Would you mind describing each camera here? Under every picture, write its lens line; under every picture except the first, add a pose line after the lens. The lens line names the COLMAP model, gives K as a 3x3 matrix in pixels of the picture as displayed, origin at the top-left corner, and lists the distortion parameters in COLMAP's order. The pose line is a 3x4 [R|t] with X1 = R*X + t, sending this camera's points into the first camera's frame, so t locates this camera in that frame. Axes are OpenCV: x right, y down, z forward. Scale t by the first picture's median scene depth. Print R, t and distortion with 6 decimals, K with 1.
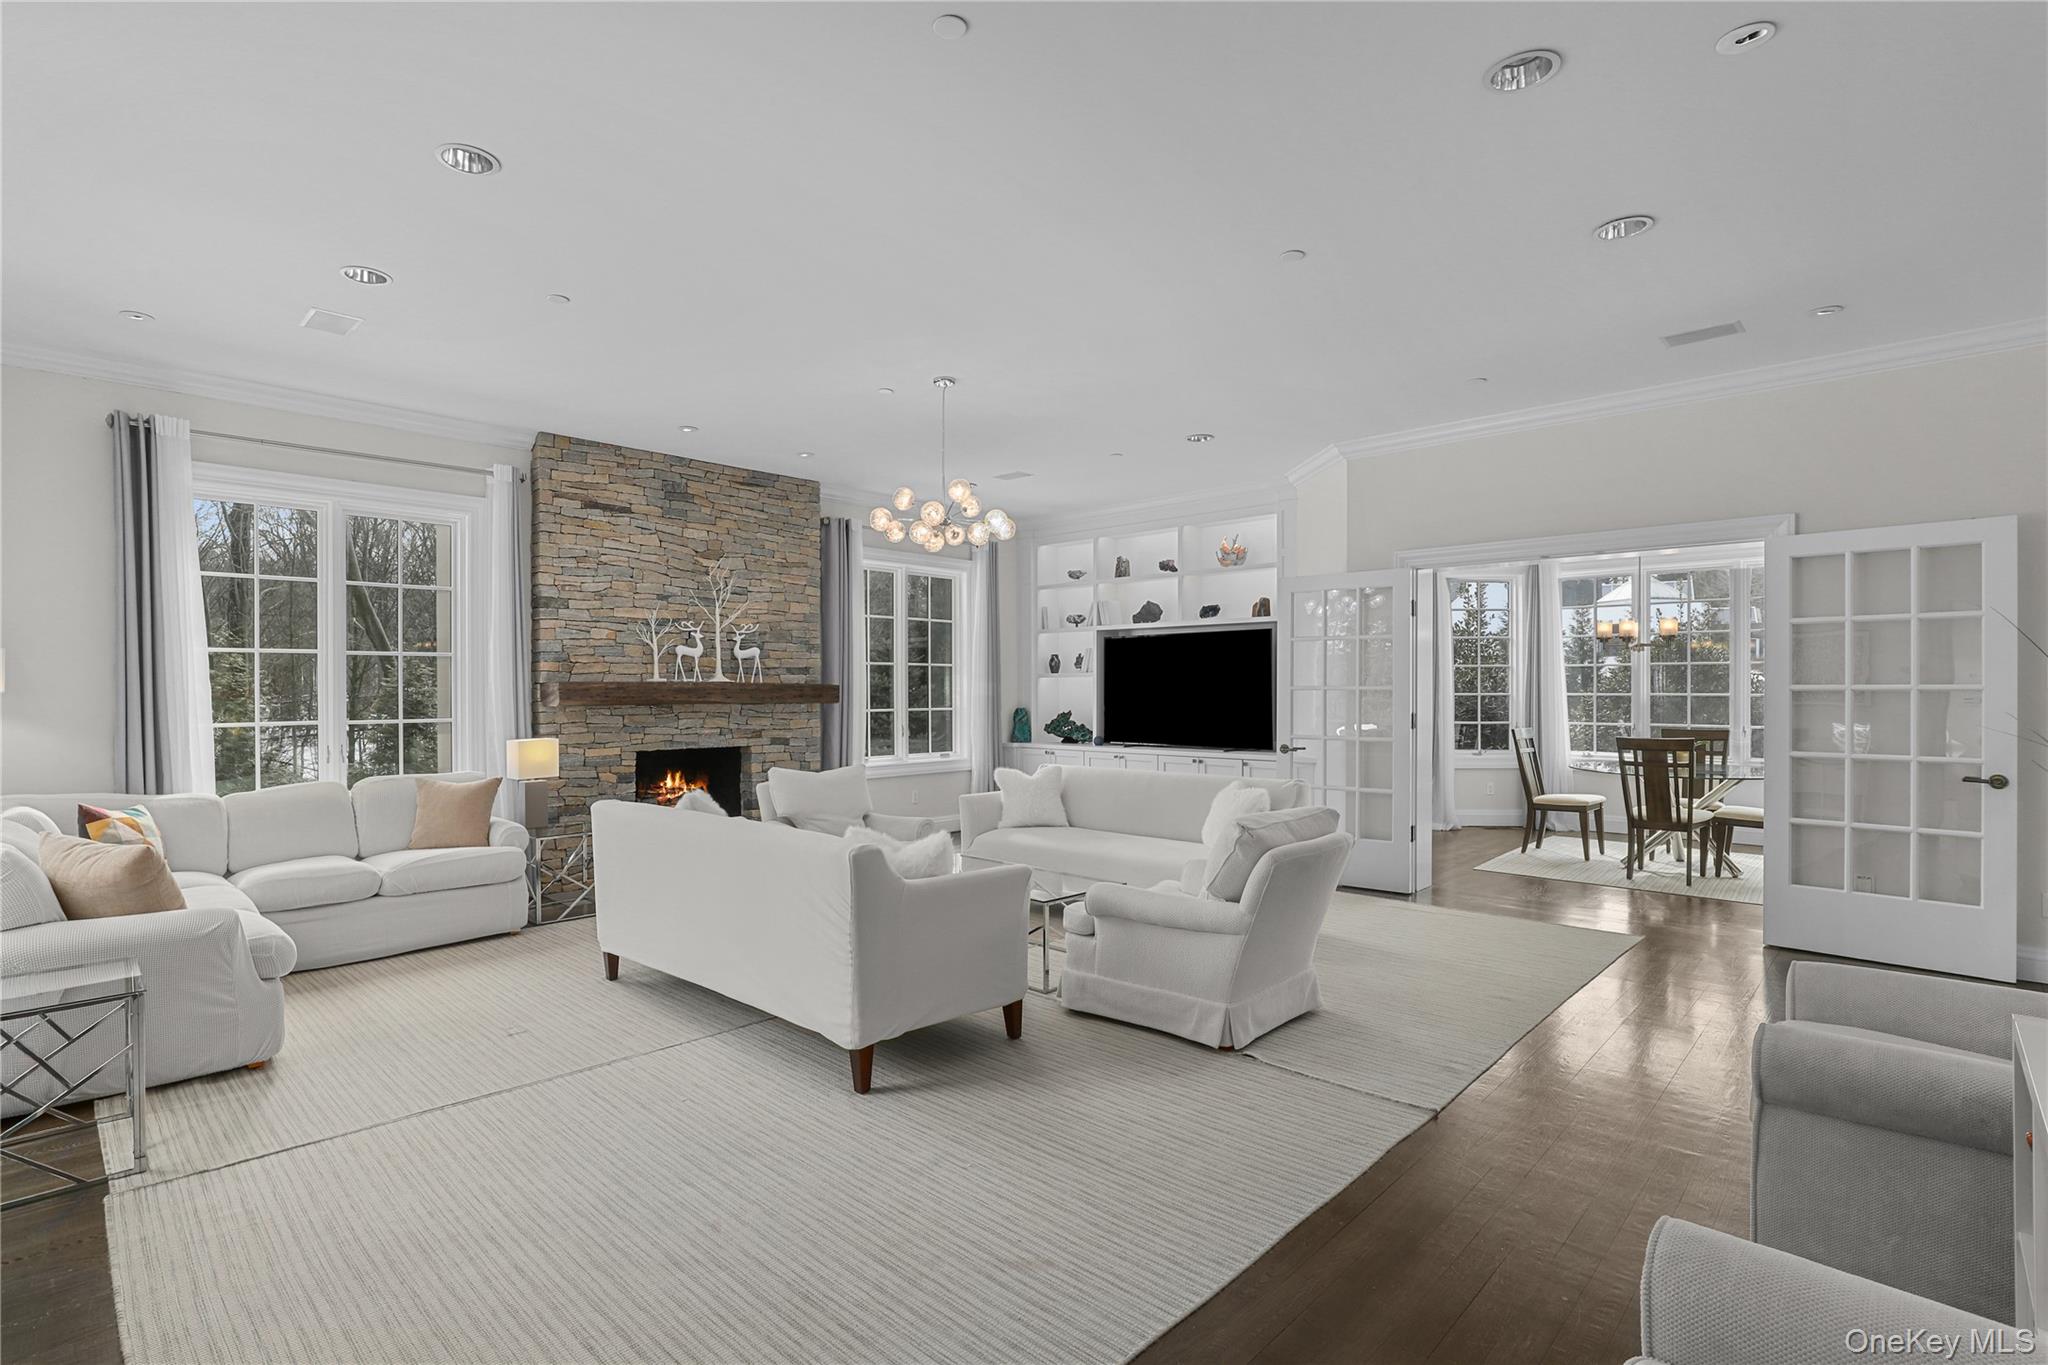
lens RADIAL K [[936.0, 0, 1018.6], [0, 936.0, 680.6], [0, 0, 1]] dist [-0.009669, 0.000342]
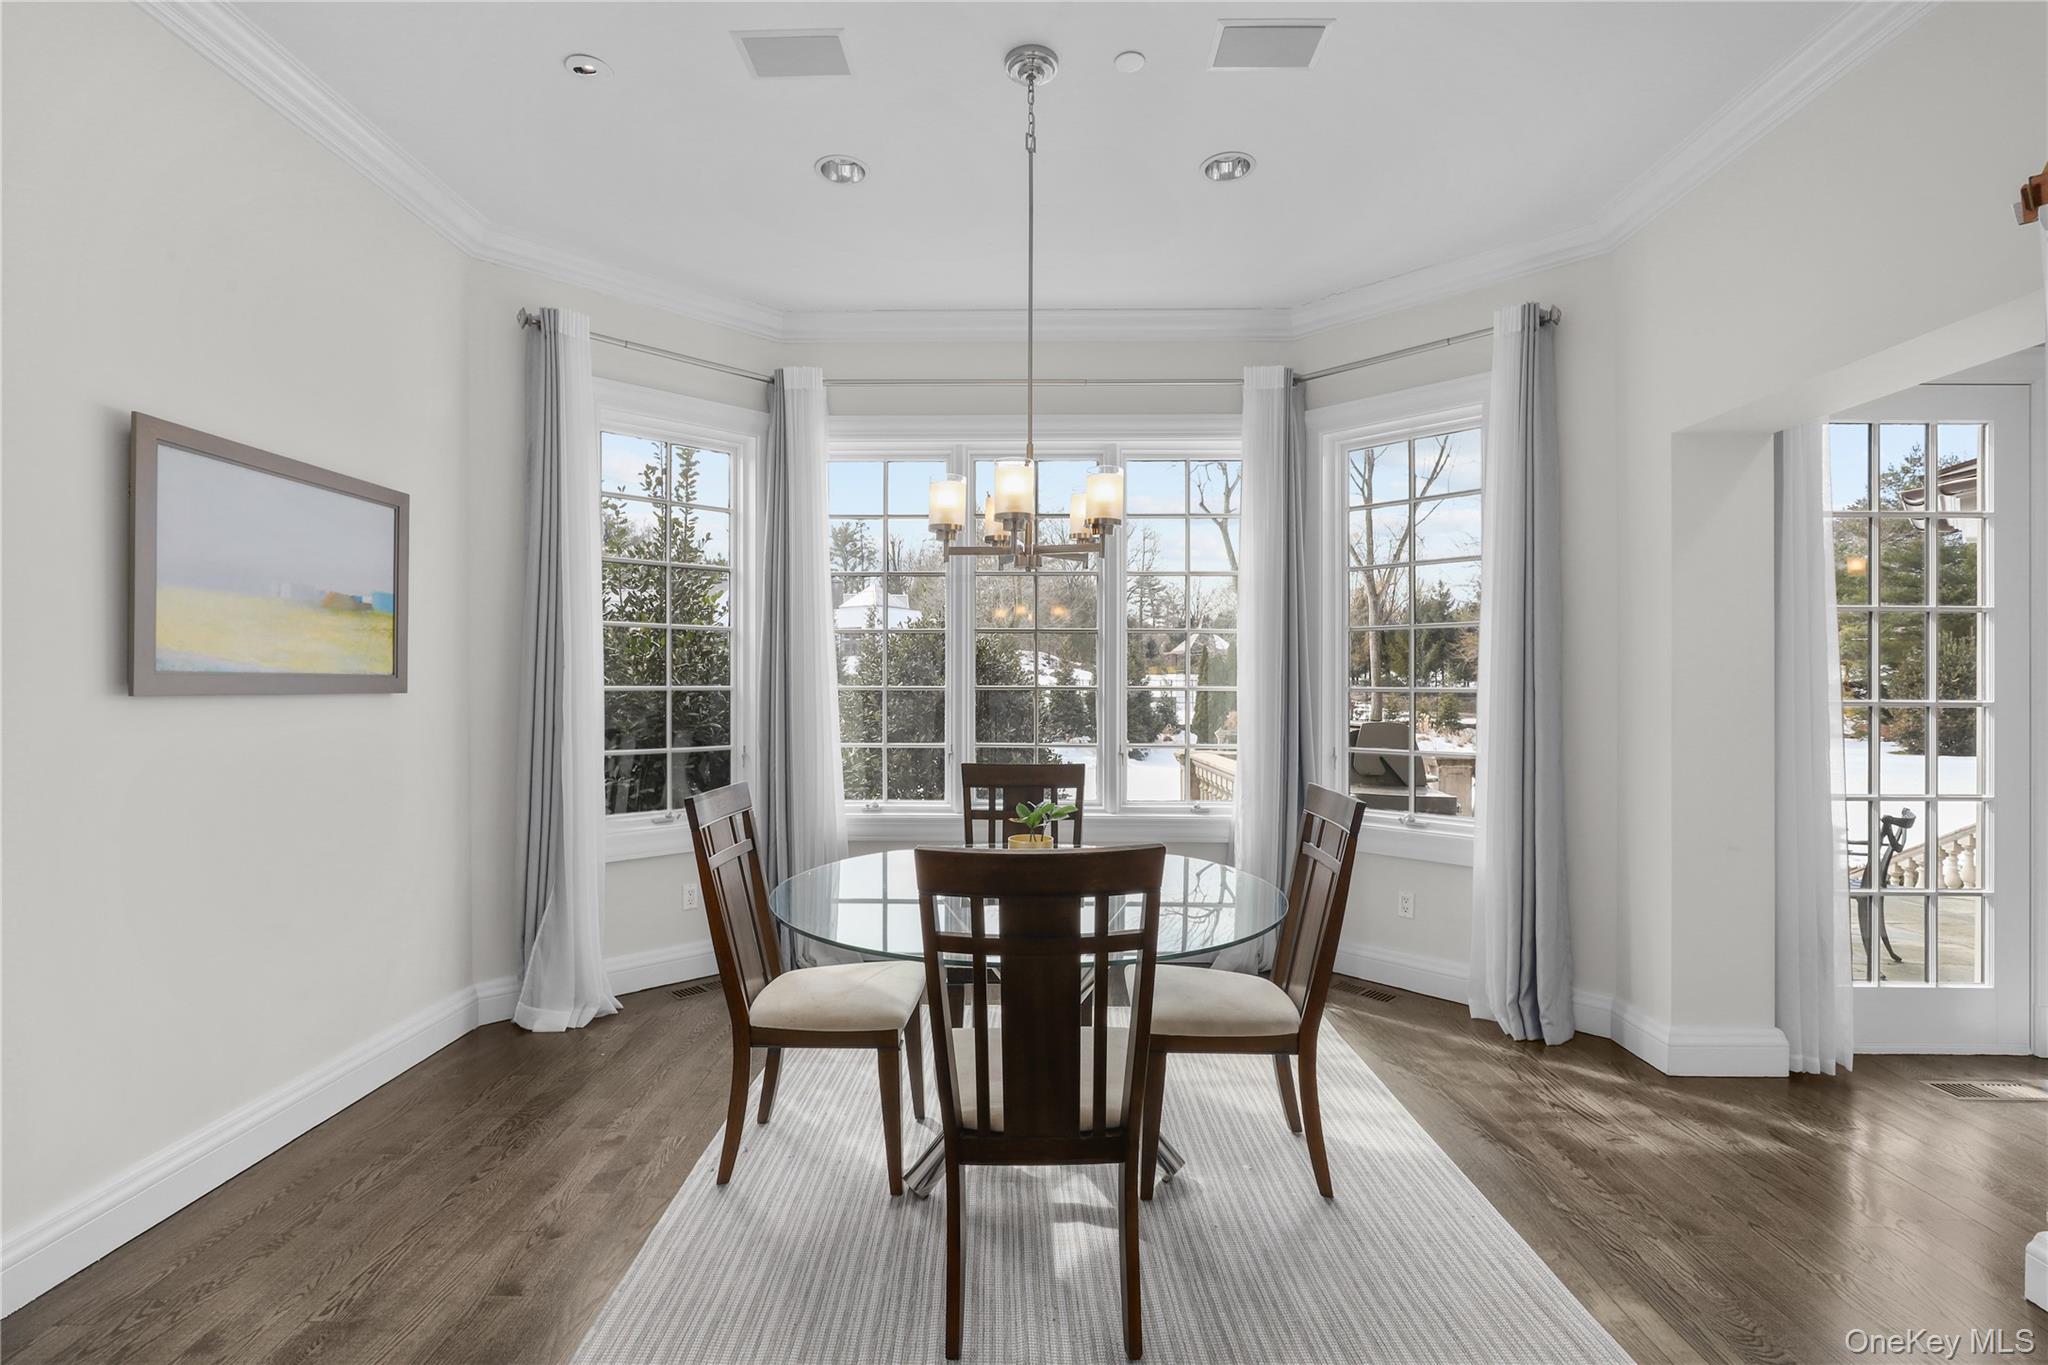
lens RADIAL K [[936.0, 0, 1023.6], [0, 936.0, 681.9], [0, 0, 1]] dist [-0.009669, 0.000342]
pose [[0.782562, 0.002612, 0.622567, 0.357418], [-0.000700, 0.999994, -0.003316, 0.013512], [-0.622572, 0.002160, 0.782560, 0.550534]]
